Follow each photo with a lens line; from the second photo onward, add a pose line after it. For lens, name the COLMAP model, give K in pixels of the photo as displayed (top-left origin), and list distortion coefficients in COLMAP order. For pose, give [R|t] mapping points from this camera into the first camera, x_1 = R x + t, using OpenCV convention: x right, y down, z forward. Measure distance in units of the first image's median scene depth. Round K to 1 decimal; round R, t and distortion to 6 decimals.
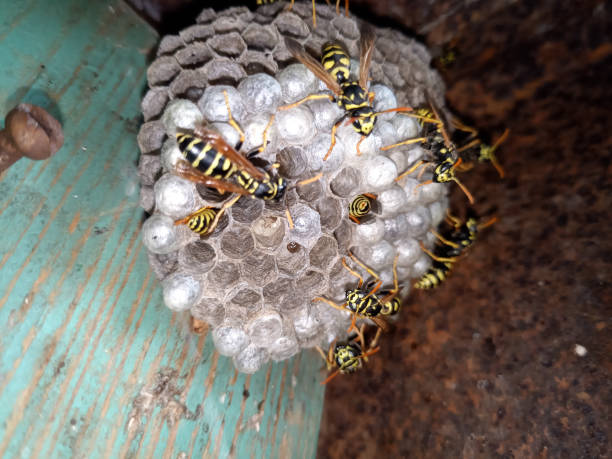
lens RADIAL K [[514.3, 0, 311.7], [0, 514.3, 225.1], [0, 0, 1]] dist [-0.081531, 0.058905]
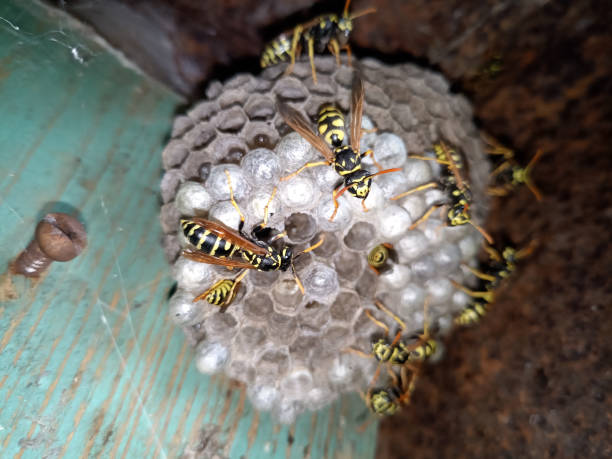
lens RADIAL K [[515.0, 0, 306.0], [0, 515.0, 229.5], [0, 0, 1]] dist [-0.074358, 0.021937]
pose [[0.976184, -0.098821, -0.193128, 0.157688], [0.101686, 0.994804, 0.004952, -0.110785], [0.191635, -0.024473, 0.981161, -0.015903]]
